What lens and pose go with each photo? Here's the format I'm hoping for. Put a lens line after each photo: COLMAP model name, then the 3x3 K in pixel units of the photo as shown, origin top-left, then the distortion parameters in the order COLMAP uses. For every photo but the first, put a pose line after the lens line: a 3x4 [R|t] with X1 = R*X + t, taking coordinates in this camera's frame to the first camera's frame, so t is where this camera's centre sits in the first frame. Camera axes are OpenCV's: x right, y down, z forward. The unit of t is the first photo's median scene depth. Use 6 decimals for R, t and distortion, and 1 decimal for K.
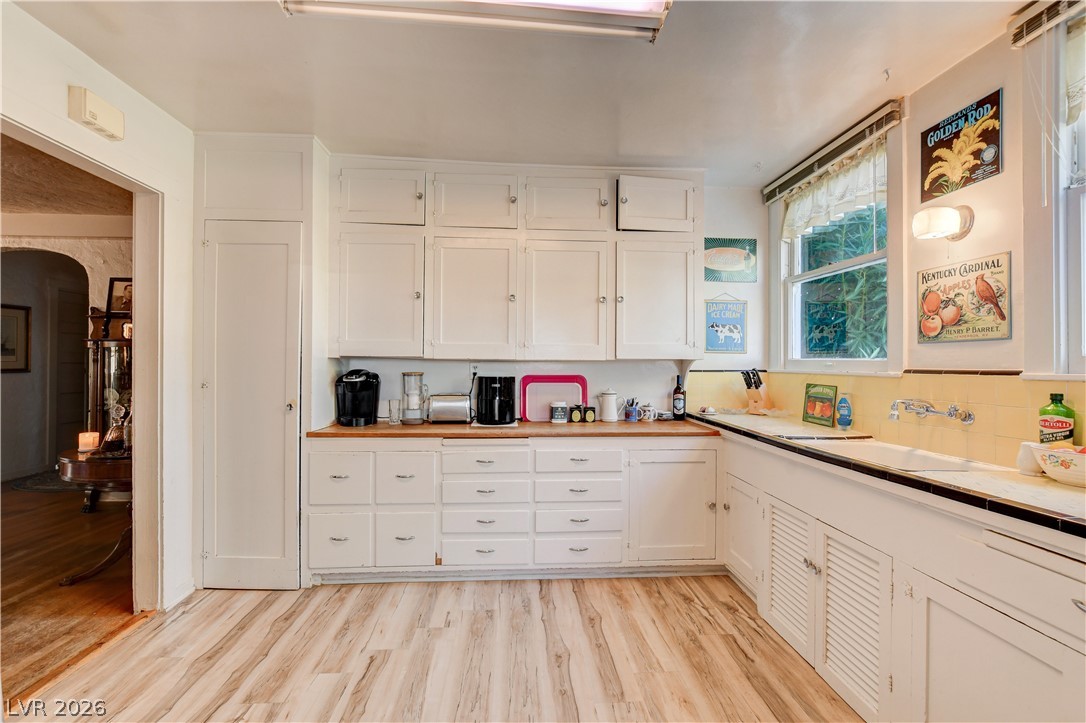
lens RADIAL K [[471.3, 0, 544.2], [0, 471.3, 357.0], [0, 0, 1]] dist [-0.008015, 0.000054]
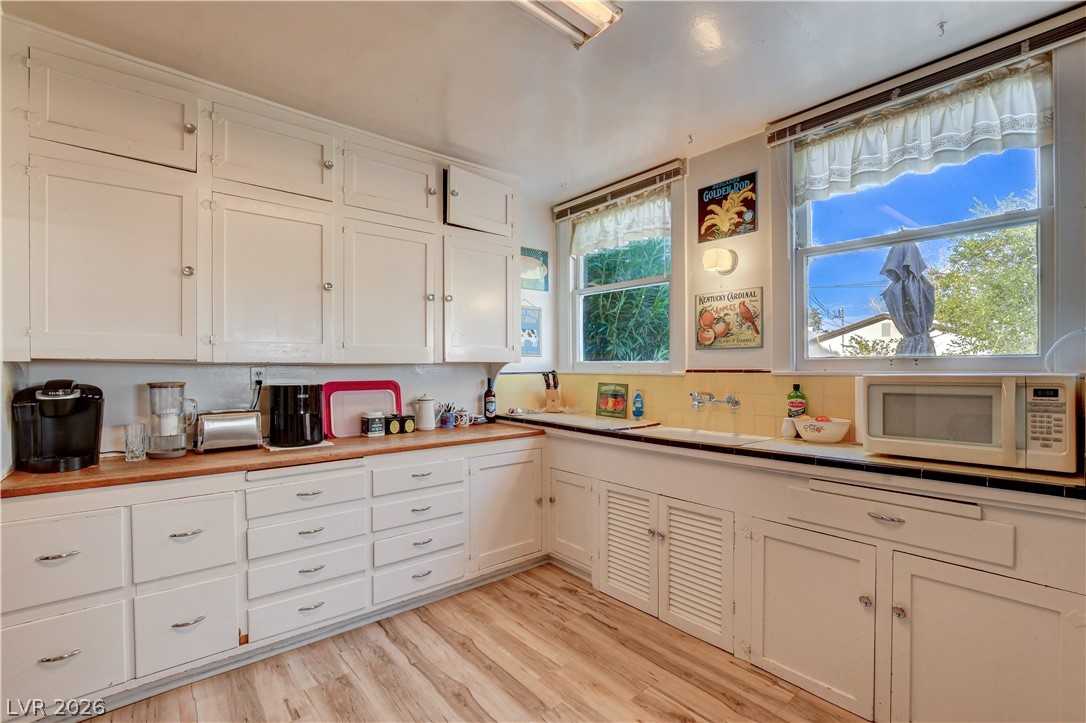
lens RADIAL K [[477.4, 0, 541.3], [0, 477.4, 365.4], [0, 0, 1]] dist [-0.019001, 0.000780]
pose [[0.810176, -0.007232, 0.586142, -0.265272], [0.000163, 0.999927, 0.012113, -0.000584], [-0.586186, -0.009718, 0.810118, 0.134313]]
